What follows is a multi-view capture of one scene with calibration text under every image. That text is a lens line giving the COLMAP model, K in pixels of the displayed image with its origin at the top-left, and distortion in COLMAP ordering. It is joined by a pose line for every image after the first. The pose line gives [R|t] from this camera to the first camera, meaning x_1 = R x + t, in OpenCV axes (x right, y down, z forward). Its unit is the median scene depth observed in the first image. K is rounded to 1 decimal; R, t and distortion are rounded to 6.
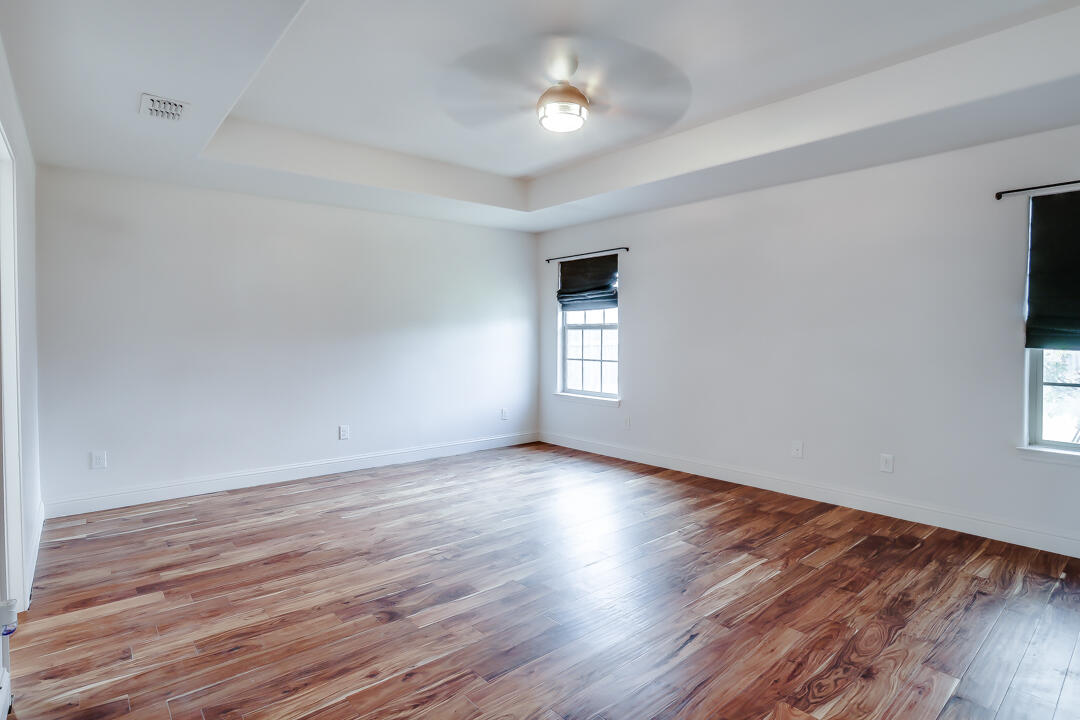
lens RADIAL K [[499.2, 0, 544.7], [0, 499.2, 365.3], [0, 0, 1]] dist [-0.030106, 0.000338]
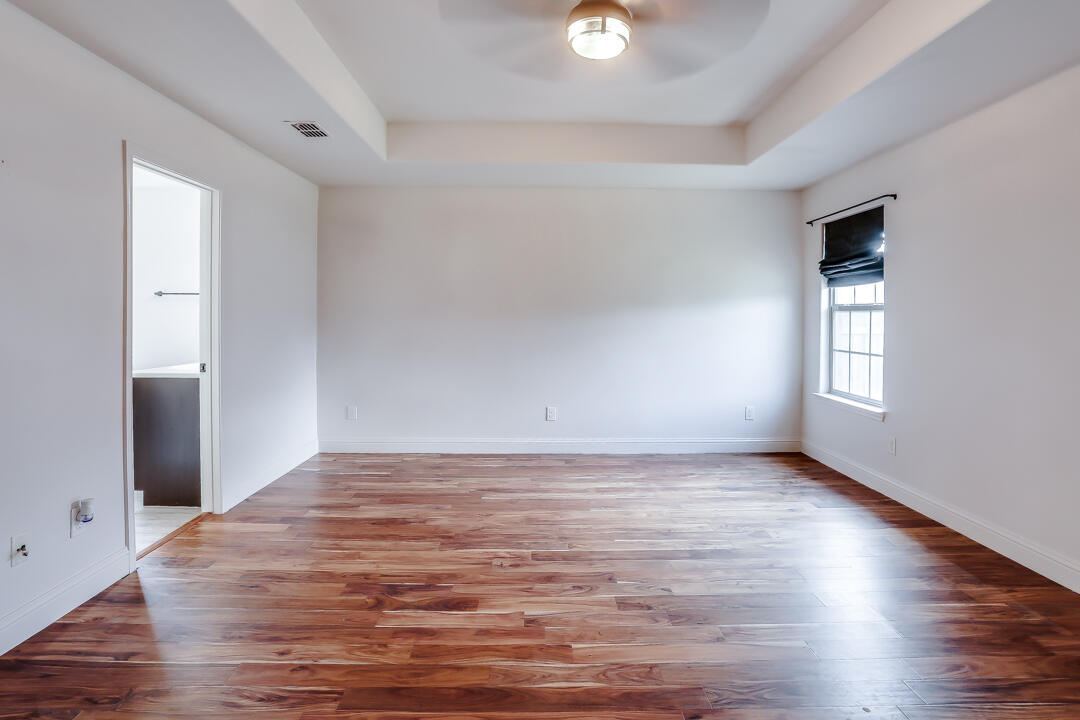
lens RADIAL K [[527.1, 0, 540.8], [0, 527.1, 344.1], [0, 0, 1]] dist [-0.064762, 0.031832]
pose [[0.802271, 0.037762, -0.595765, 0.193590], [-0.041317, 0.999116, 0.007690, -0.011909], [0.595529, 0.018446, 0.803122, 0.126518]]
